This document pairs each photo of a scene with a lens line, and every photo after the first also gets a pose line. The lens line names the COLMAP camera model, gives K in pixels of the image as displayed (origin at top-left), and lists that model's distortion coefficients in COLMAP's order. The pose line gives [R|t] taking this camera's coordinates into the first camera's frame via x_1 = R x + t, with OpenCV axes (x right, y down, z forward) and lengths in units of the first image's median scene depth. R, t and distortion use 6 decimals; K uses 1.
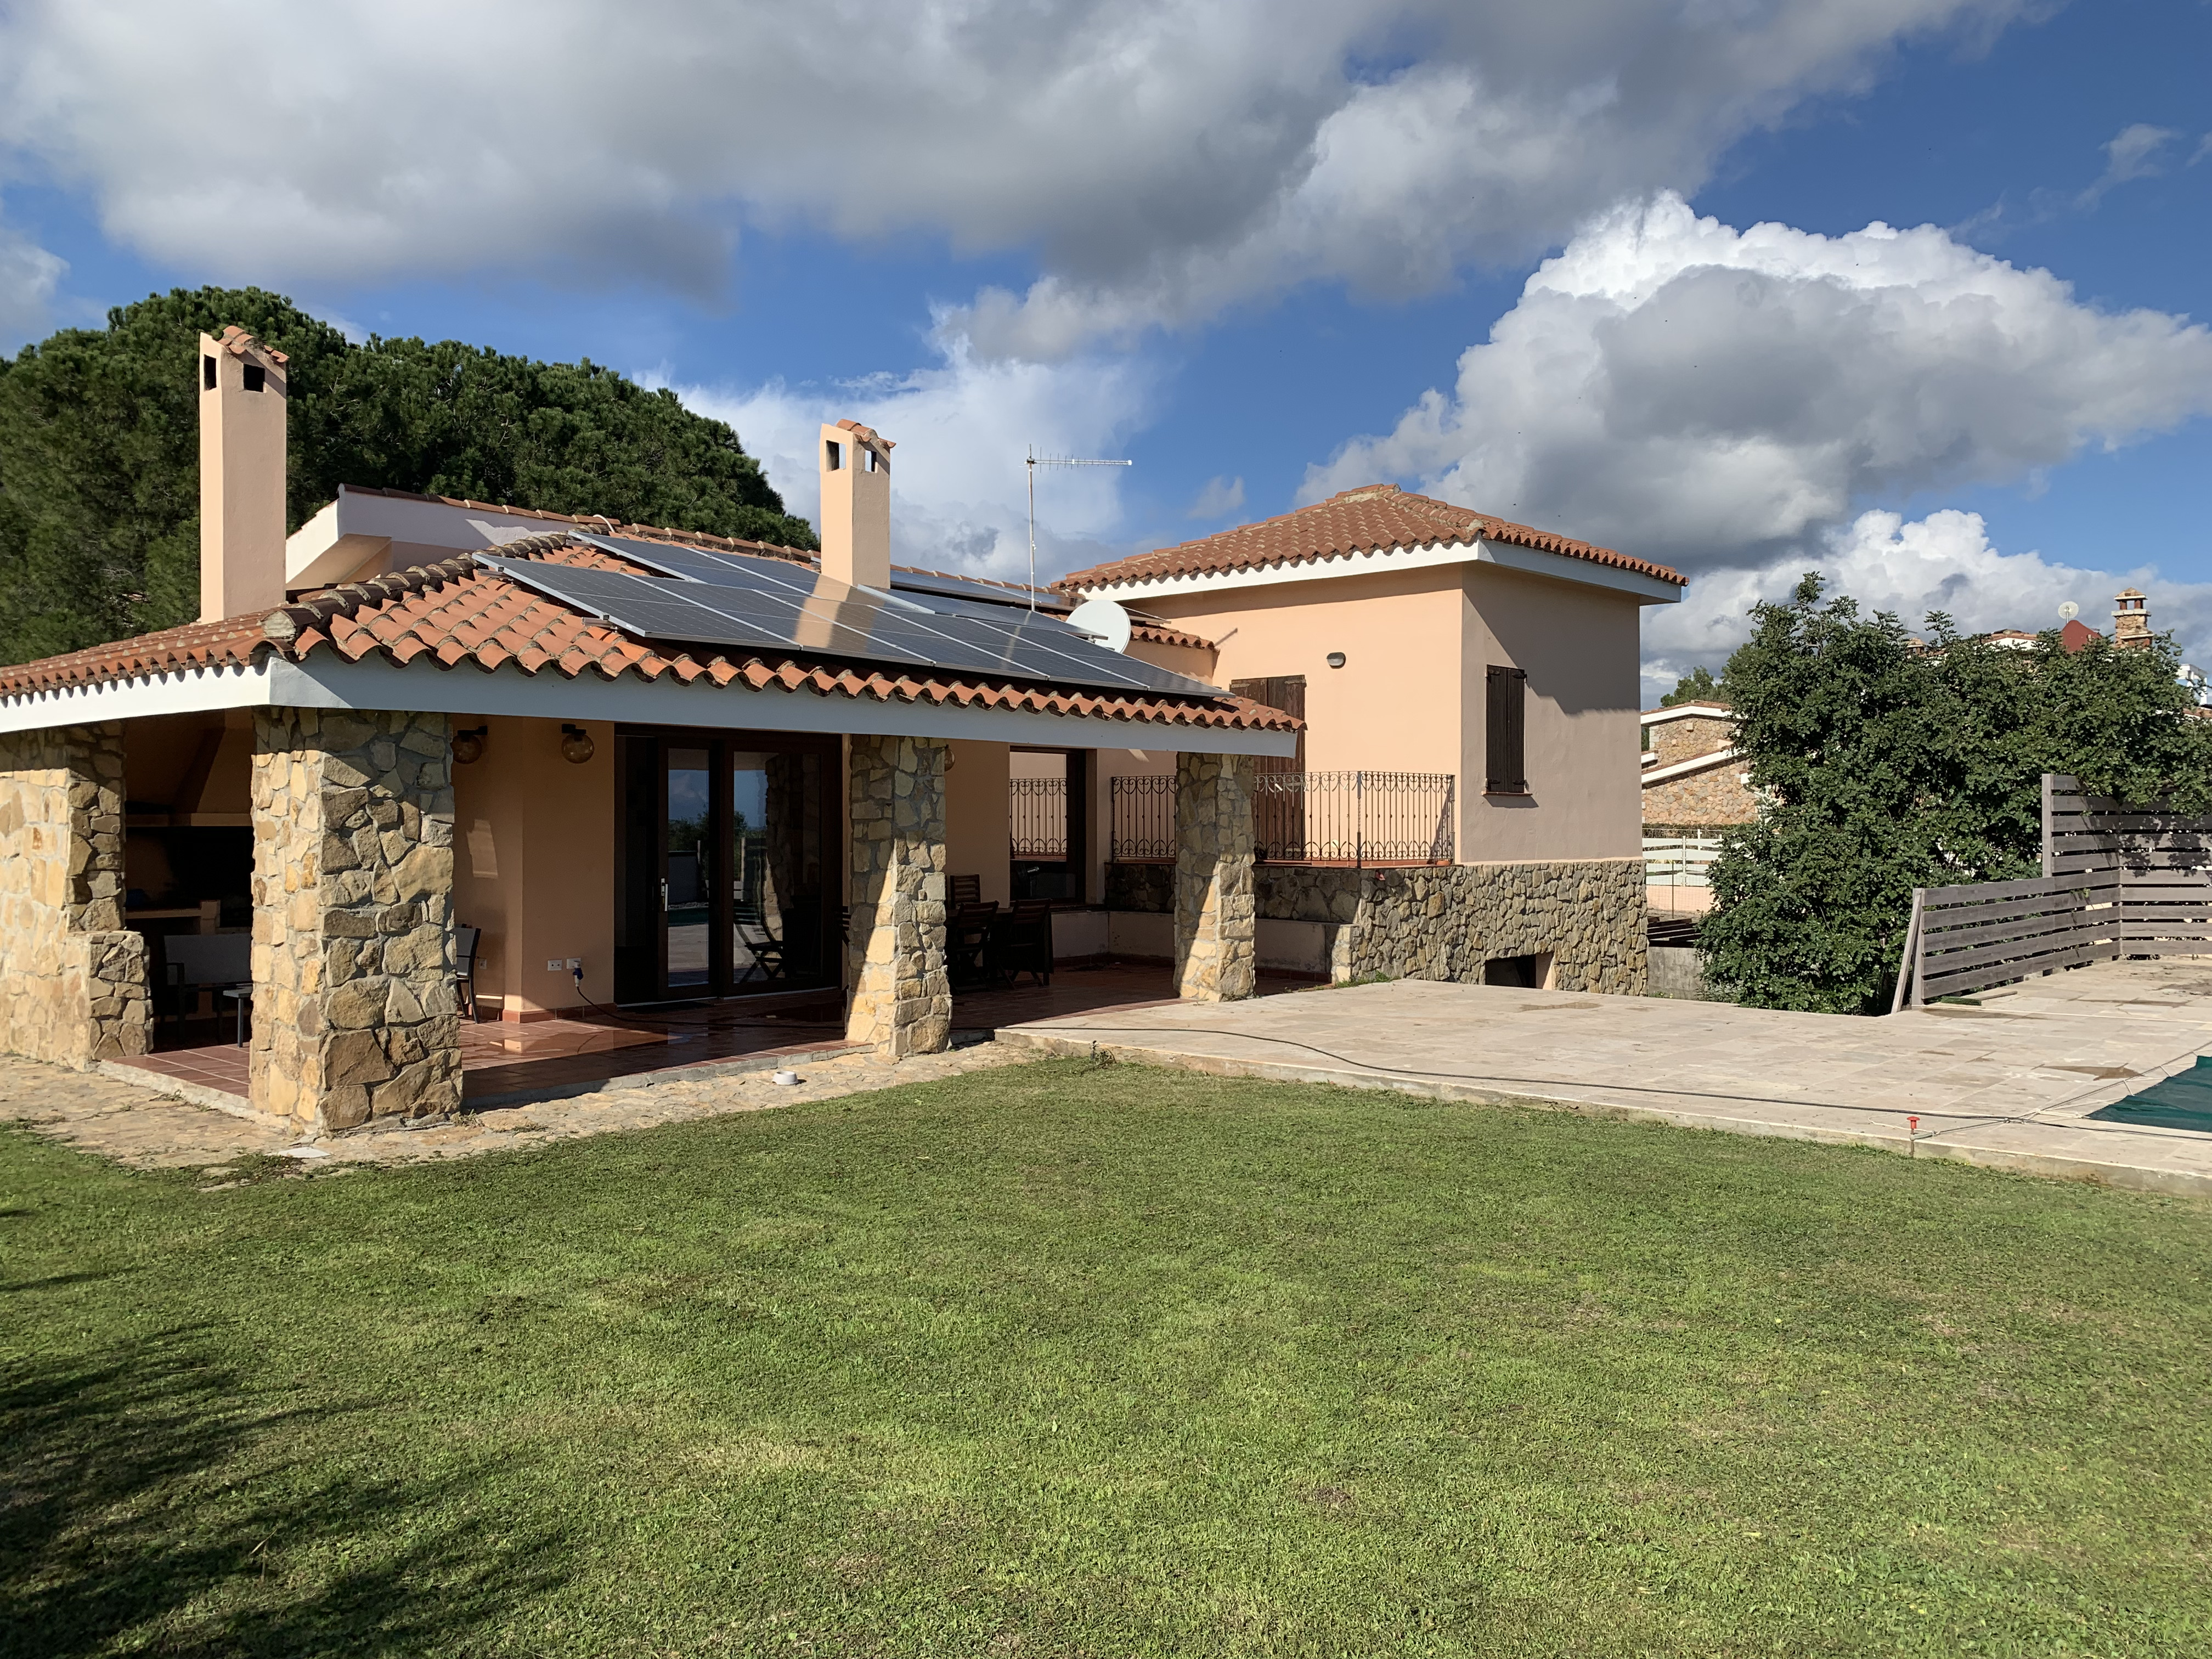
lens RADIAL K [[1660.6, 0, 1101.9], [0, 1660.6, 818.9], [0, 0, 1]] dist [0.144488, -0.214298]
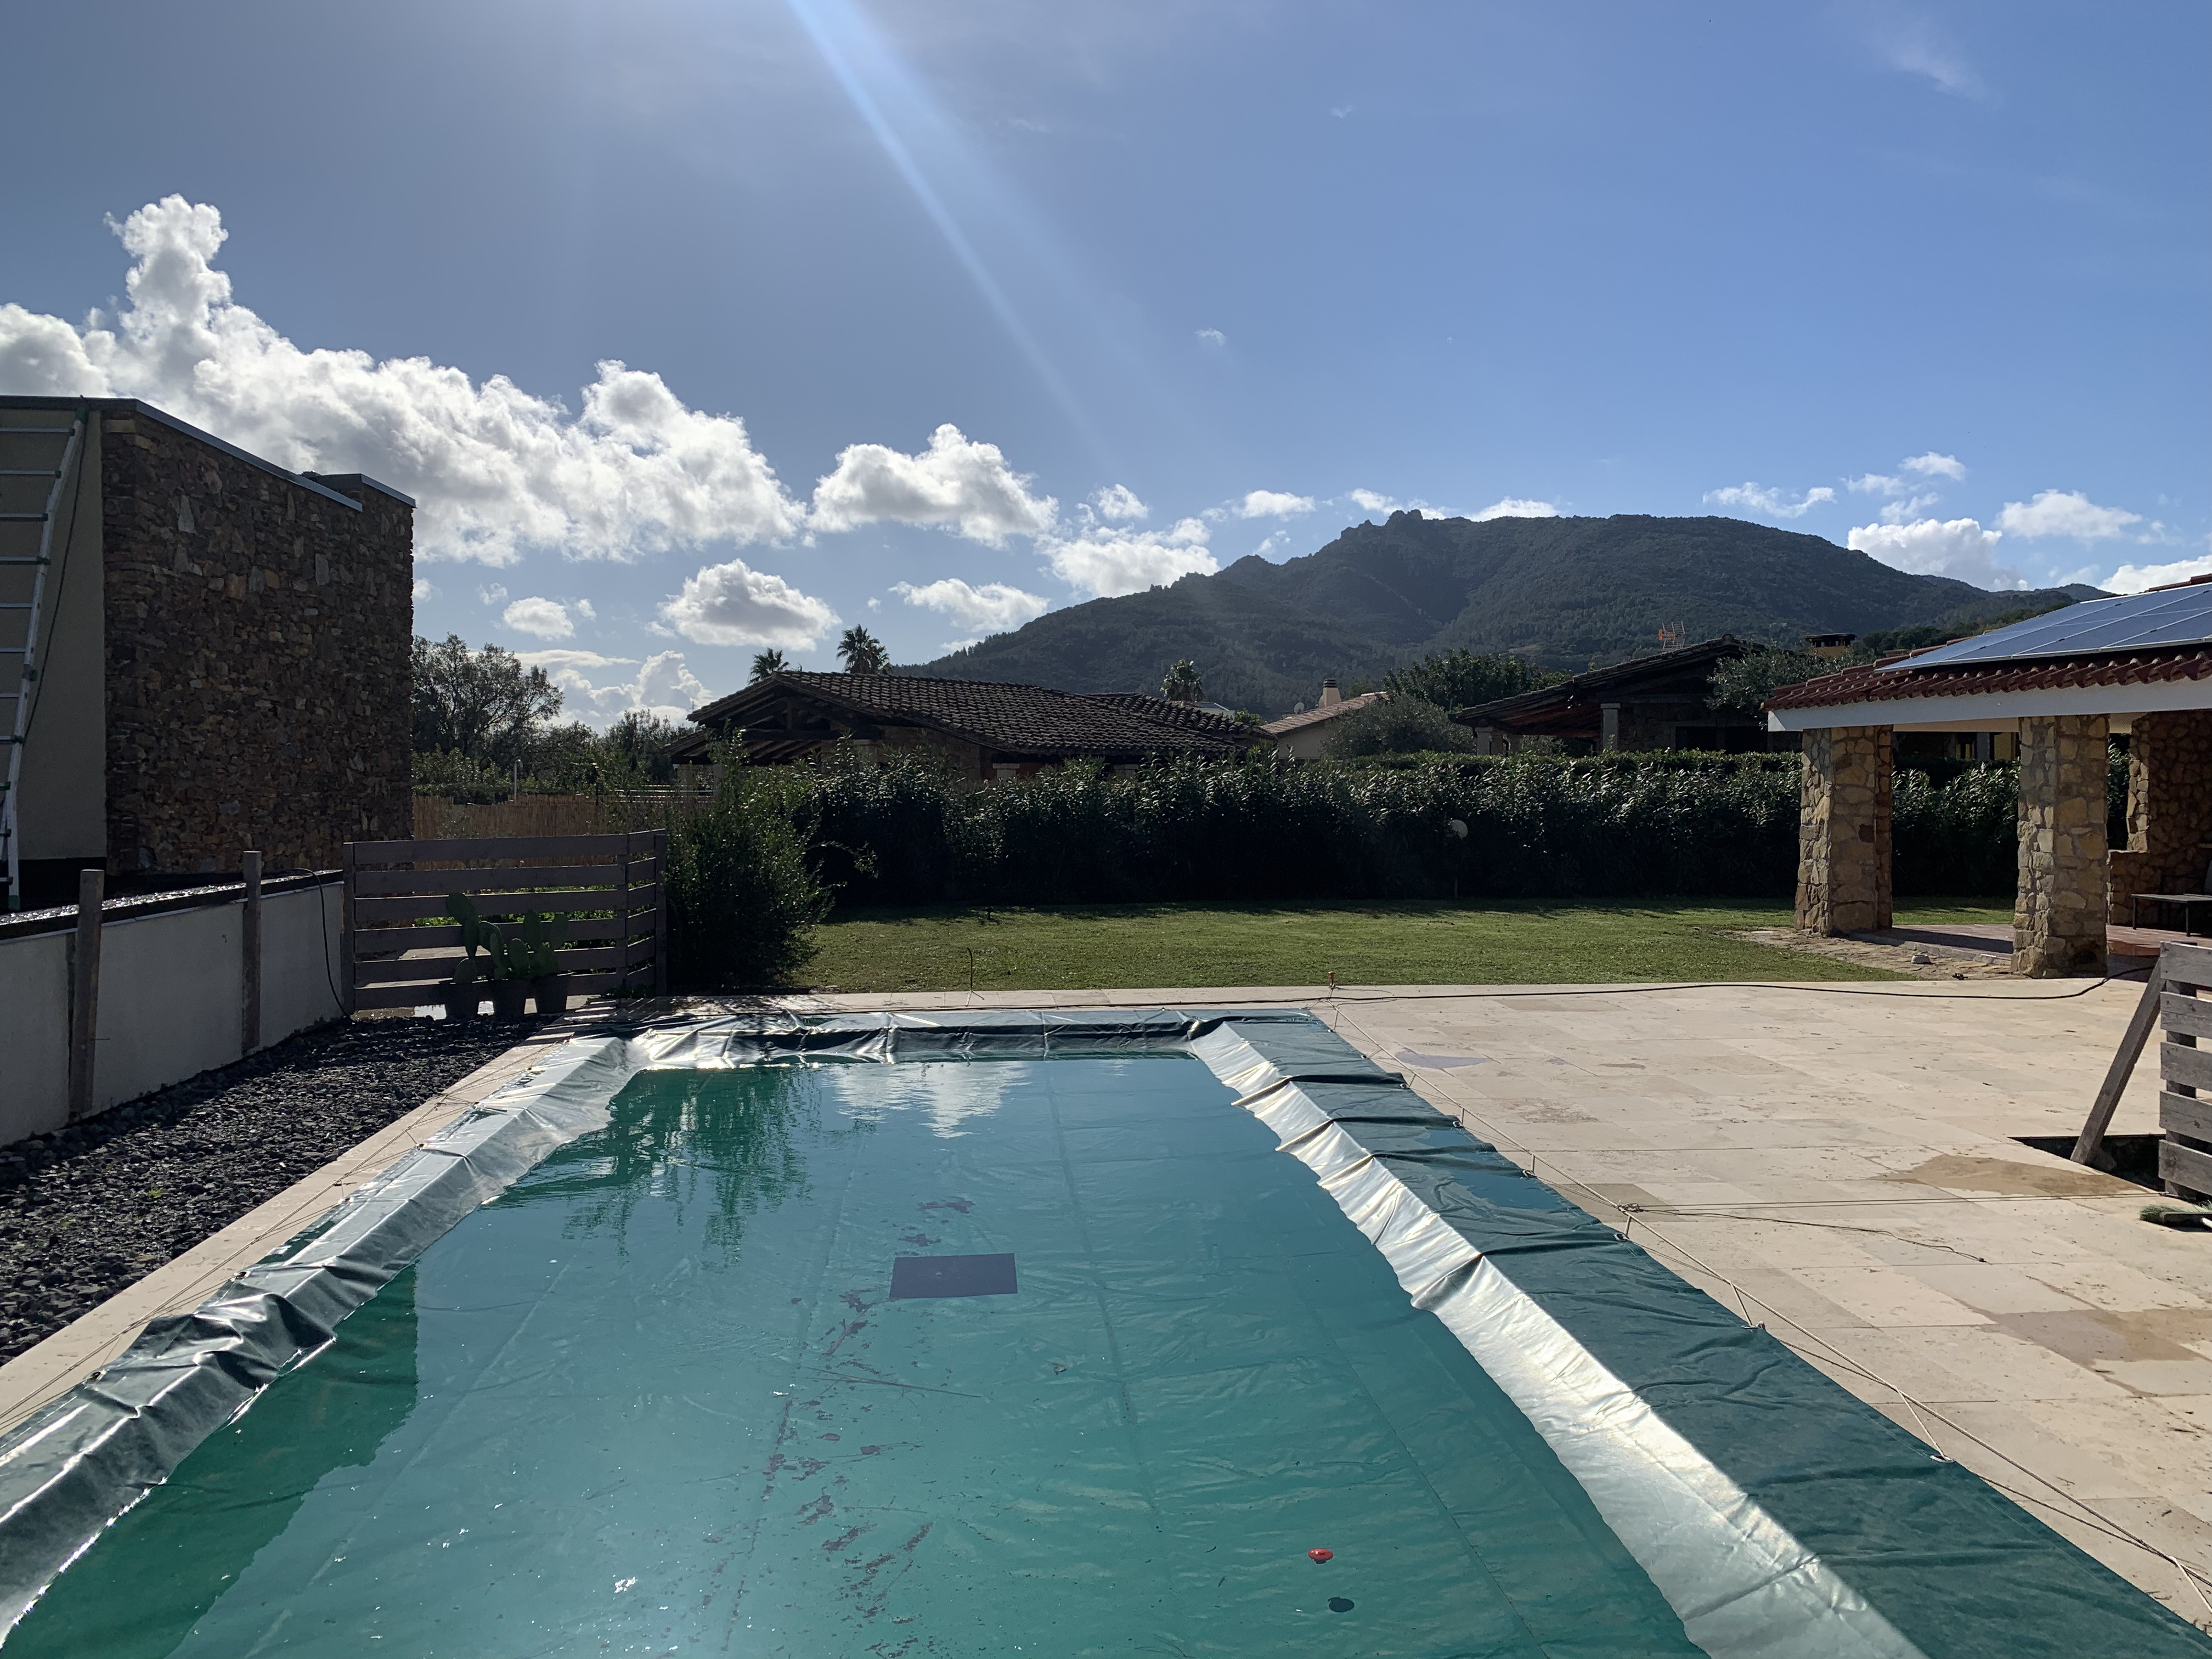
lens RADIAL K [[1660.6, 0, 1101.9], [0, 1660.6, 818.9], [0, 0, 1]] dist [0.144488, -0.214298]
pose [[-0.676708, 0.017507, -0.736043, 1.613134], [-0.000752, 0.999700, 0.024470, -0.005206], [0.736251, 0.017113, -0.676492, 1.714224]]
